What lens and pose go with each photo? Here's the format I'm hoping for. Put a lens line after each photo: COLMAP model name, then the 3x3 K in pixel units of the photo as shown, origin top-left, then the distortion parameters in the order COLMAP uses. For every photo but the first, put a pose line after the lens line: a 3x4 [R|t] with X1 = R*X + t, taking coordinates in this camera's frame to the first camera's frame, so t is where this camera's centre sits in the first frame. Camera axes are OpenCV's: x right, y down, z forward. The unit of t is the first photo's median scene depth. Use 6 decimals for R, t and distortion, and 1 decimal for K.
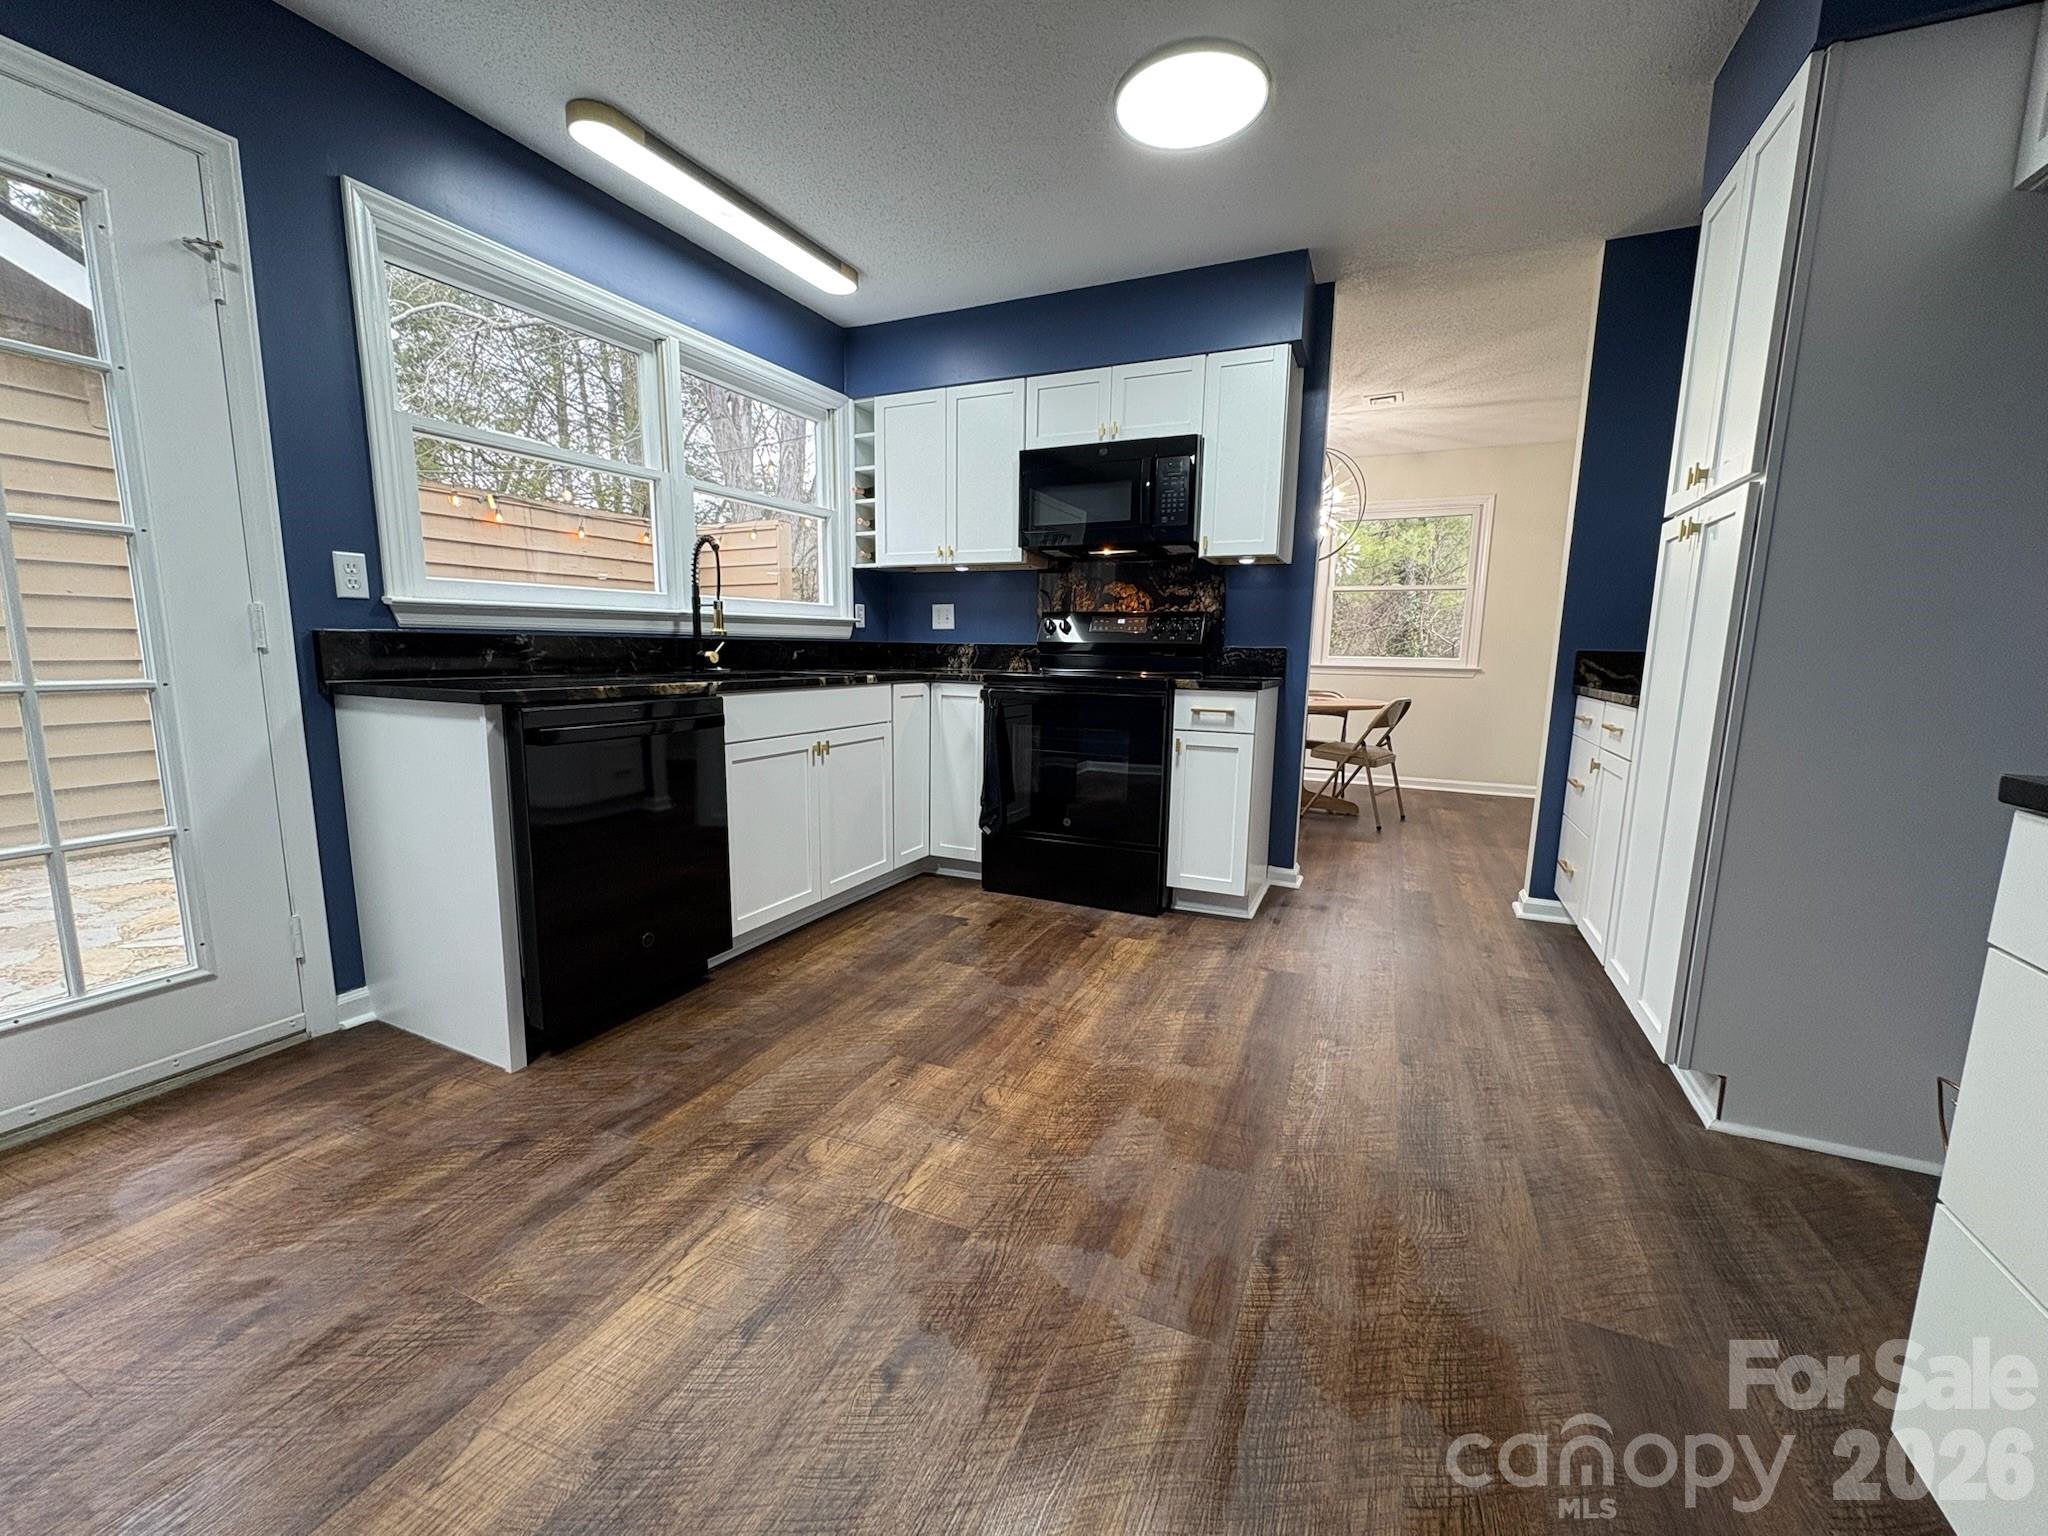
lens RADIAL K [[814.8, 0, 1027.1], [0, 814.8, 770.6], [0, 0, 1]] dist [0.000384, -0.000046]
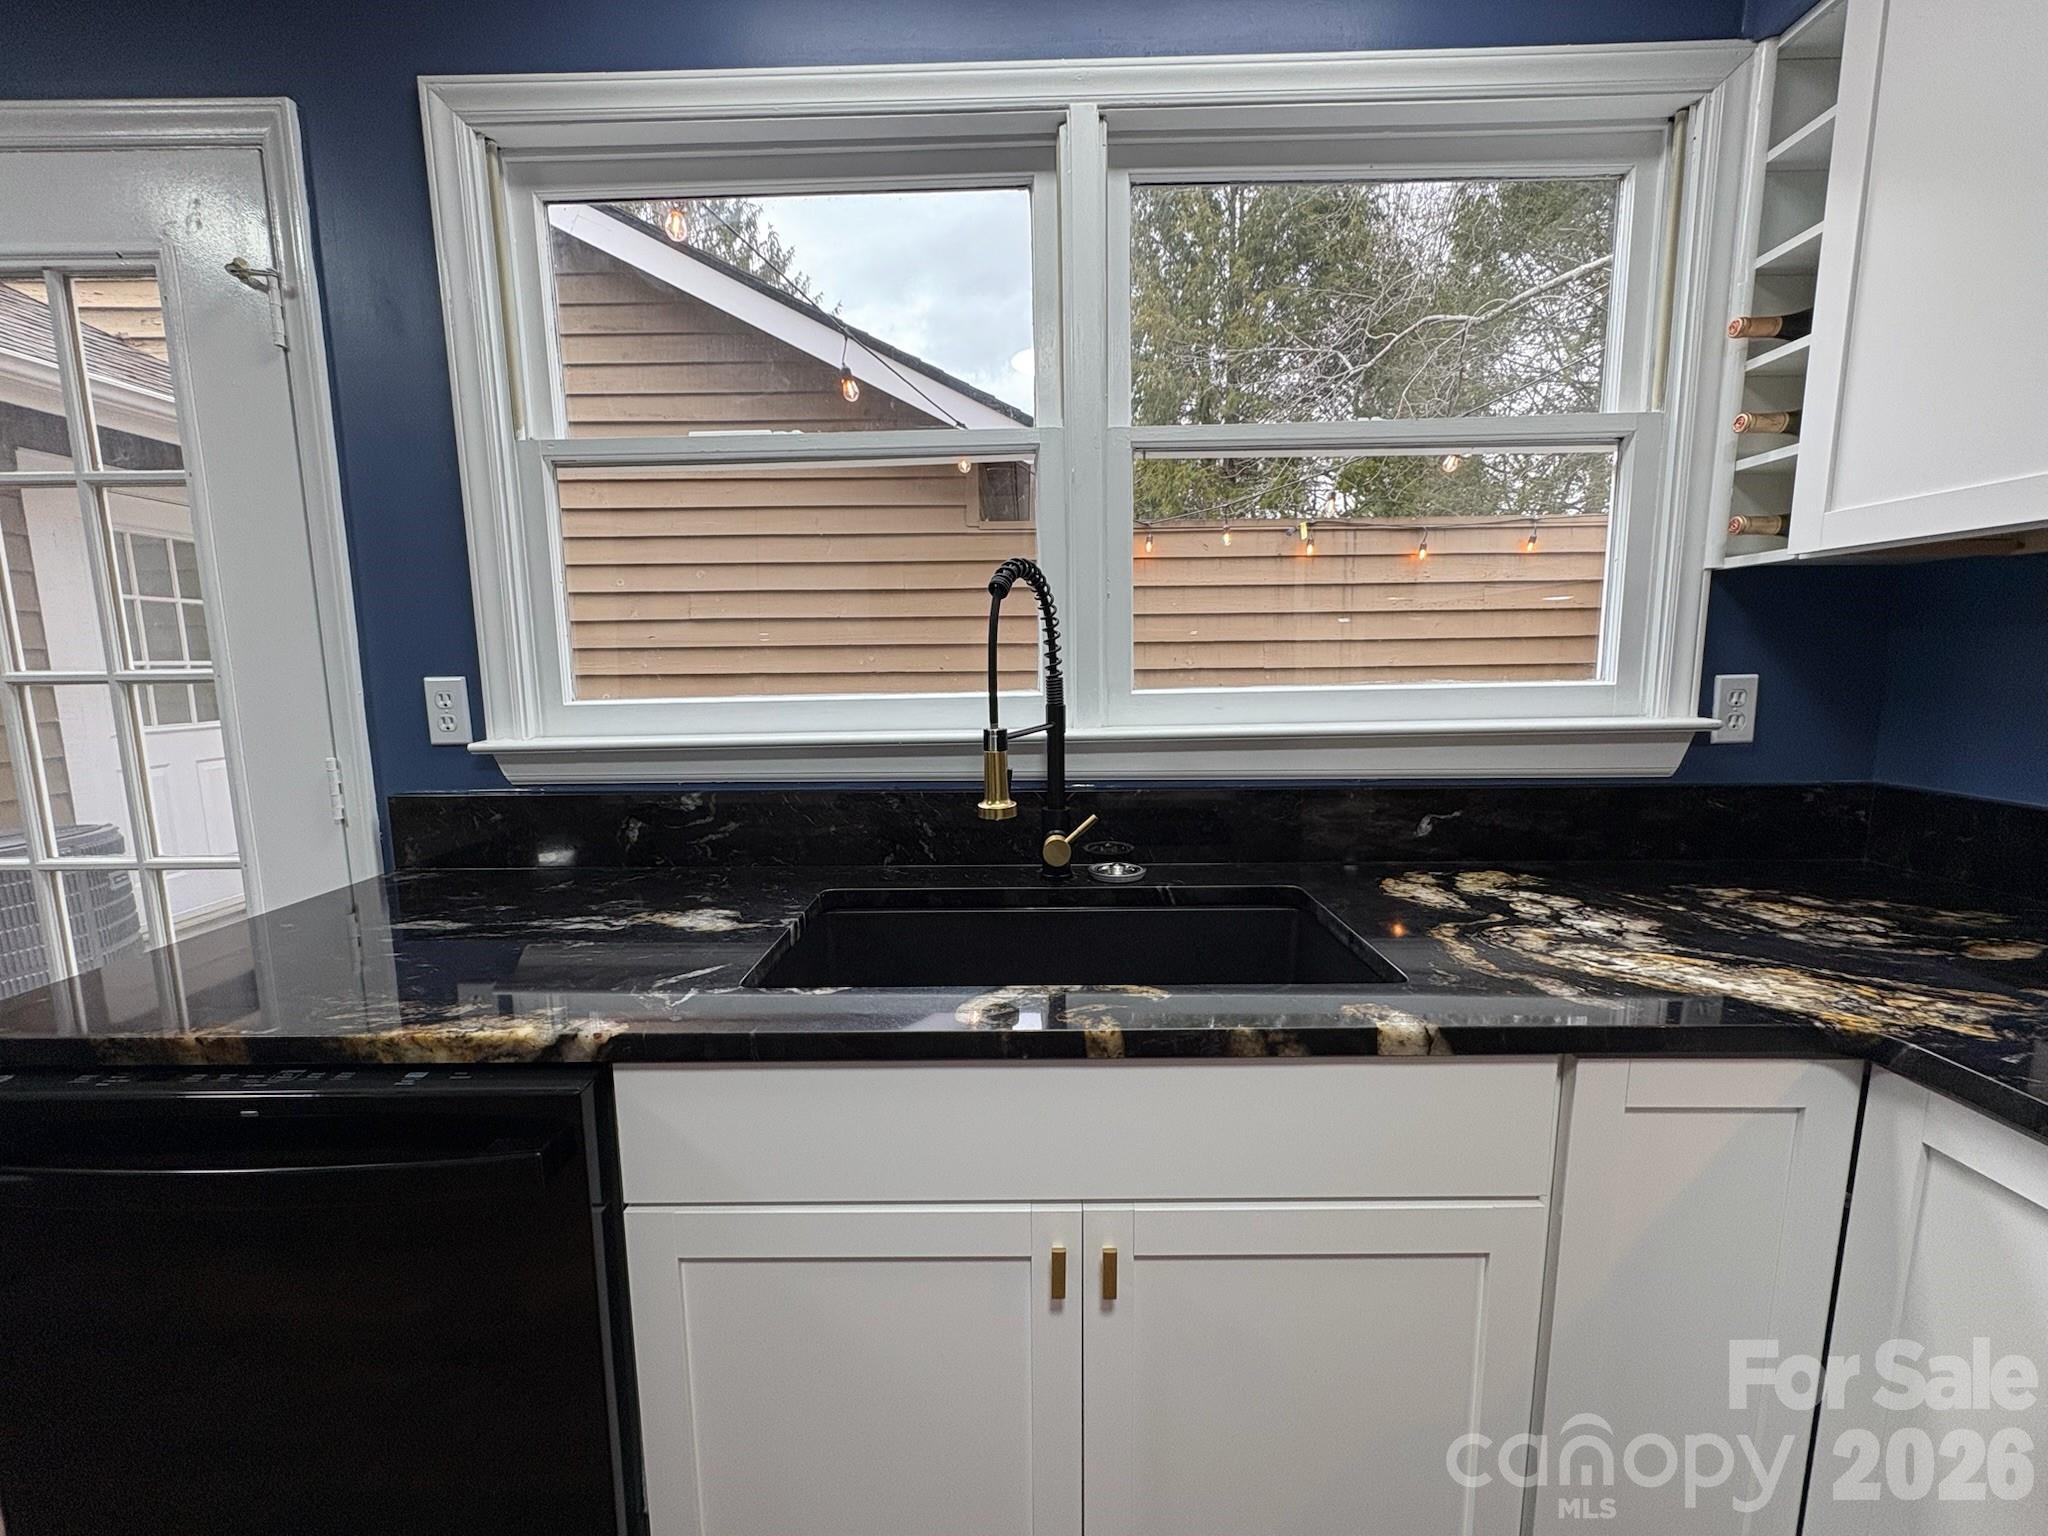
lens RADIAL K [[814.8, 0, 1022.0], [0, 814.8, 765.5], [0, 0, 1]] dist [0.000384, -0.000046]
pose [[0.408444, 0.097459, -0.907565, -0.025076], [-0.121422, 0.991248, 0.051800, -0.219649], [0.904671, 0.089041, 0.416704, 0.882317]]
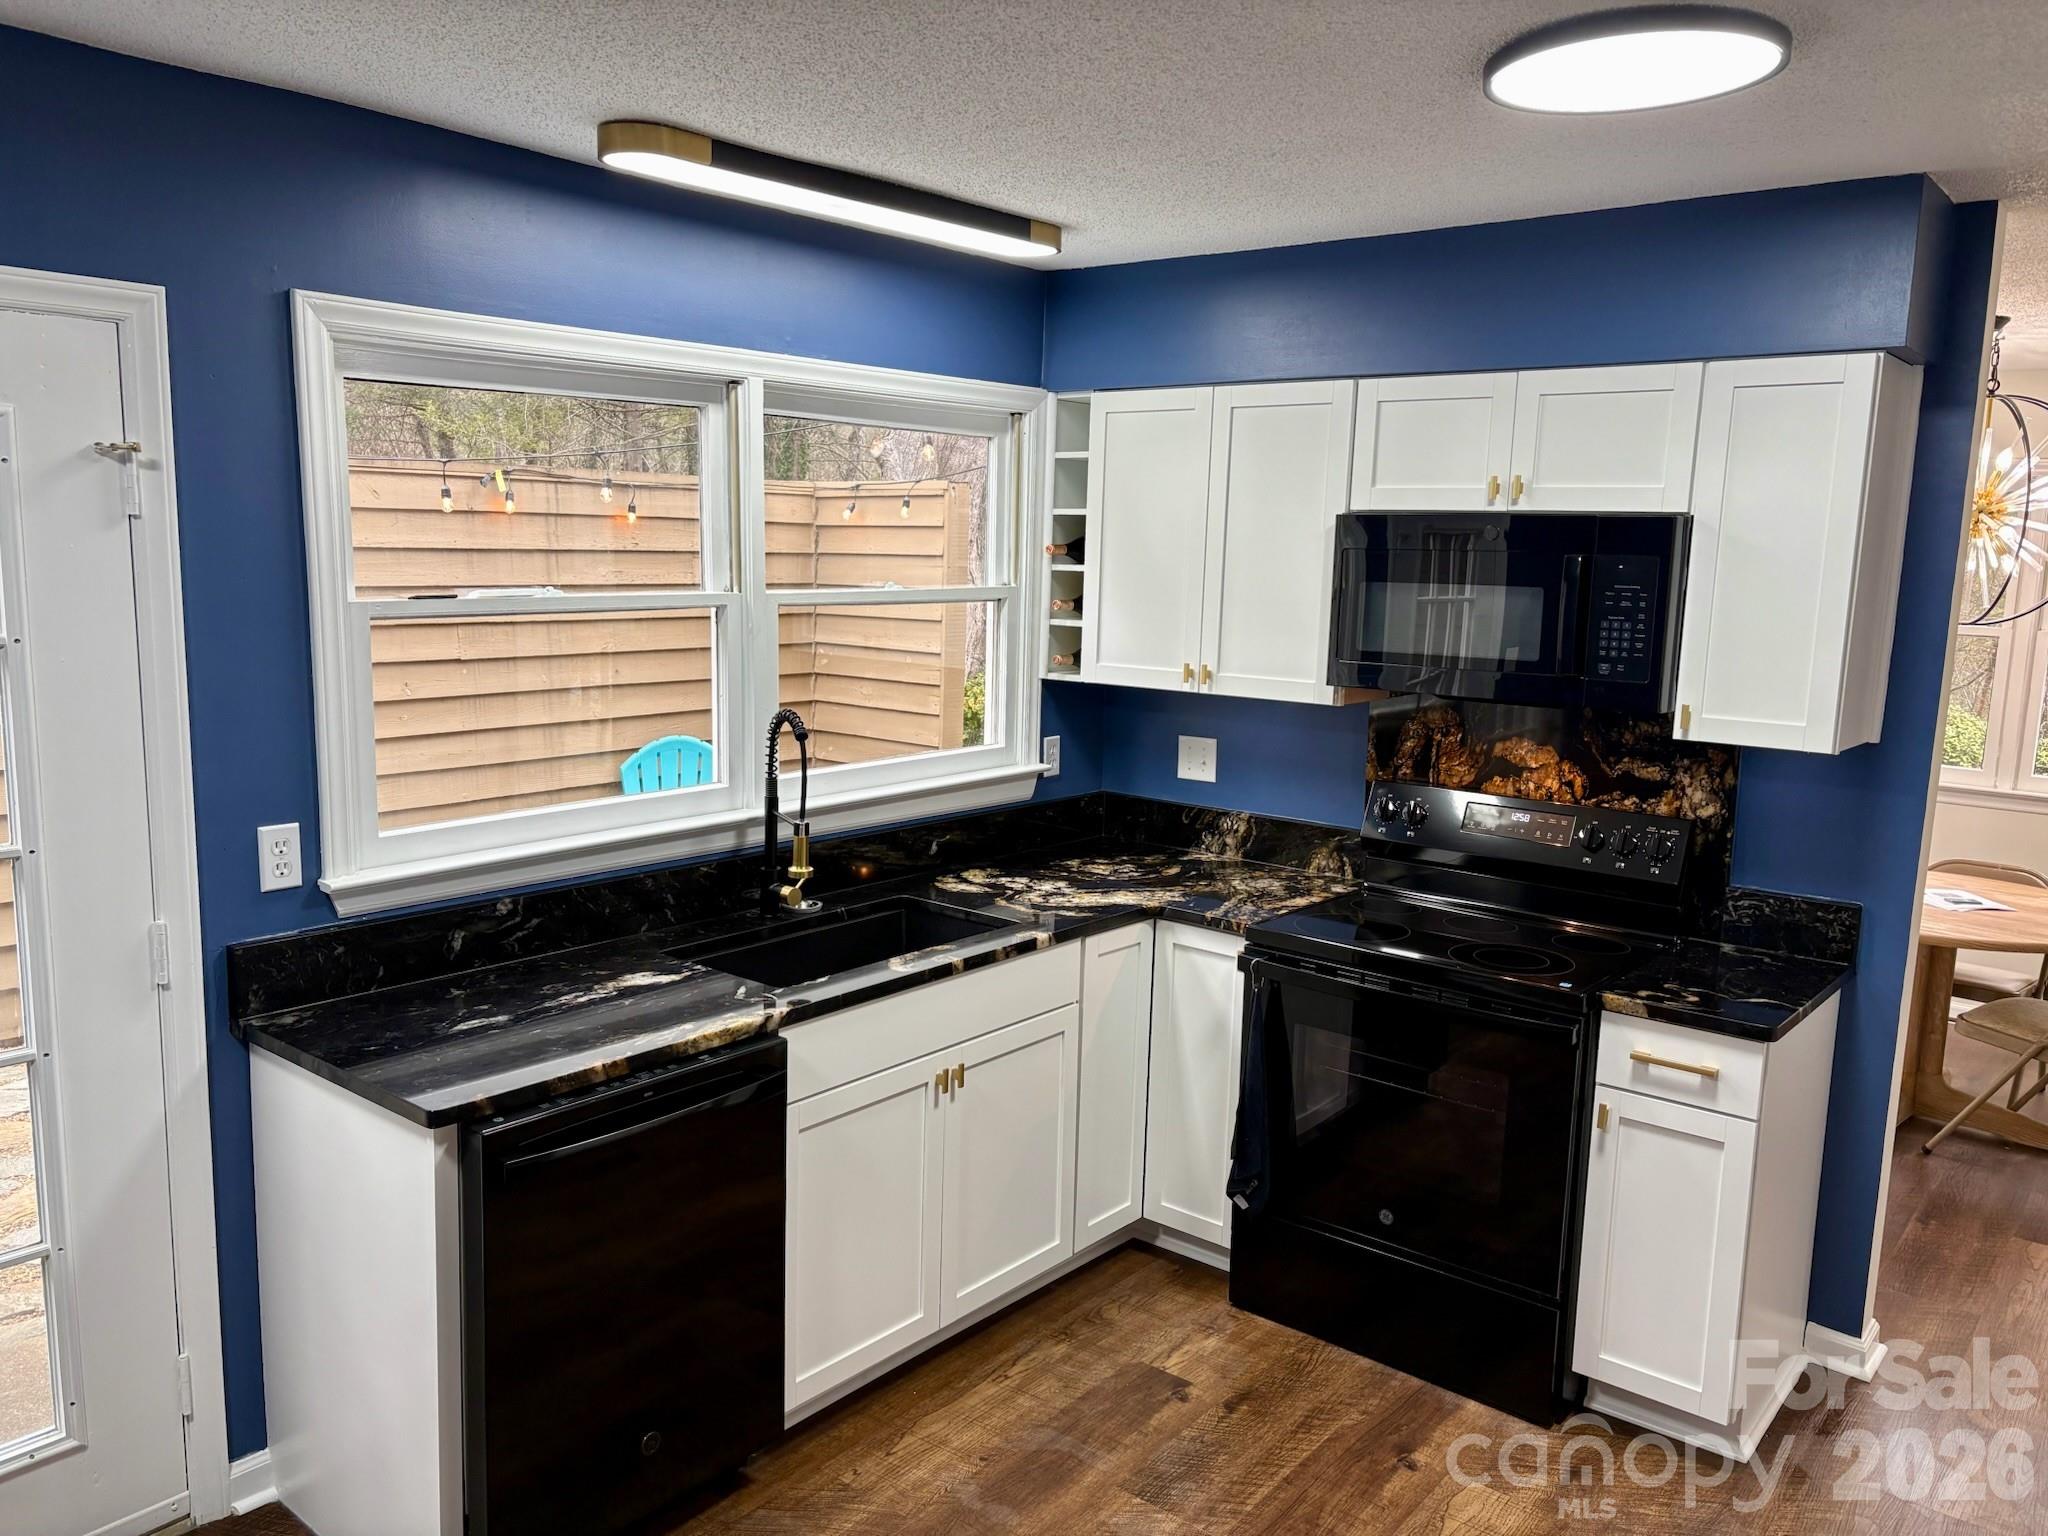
lens RADIAL K [[1538.7, 0, 1017.6], [0, 1538.7, 784.3], [0, 0, 1]] dist [0.060511, -0.061468]
pose [[0.965343, 0.049703, -0.256207, 0.074302], [-0.049820, 0.998740, 0.006040, -0.259871], [0.256185, 0.006934, 0.966603, -0.076211]]
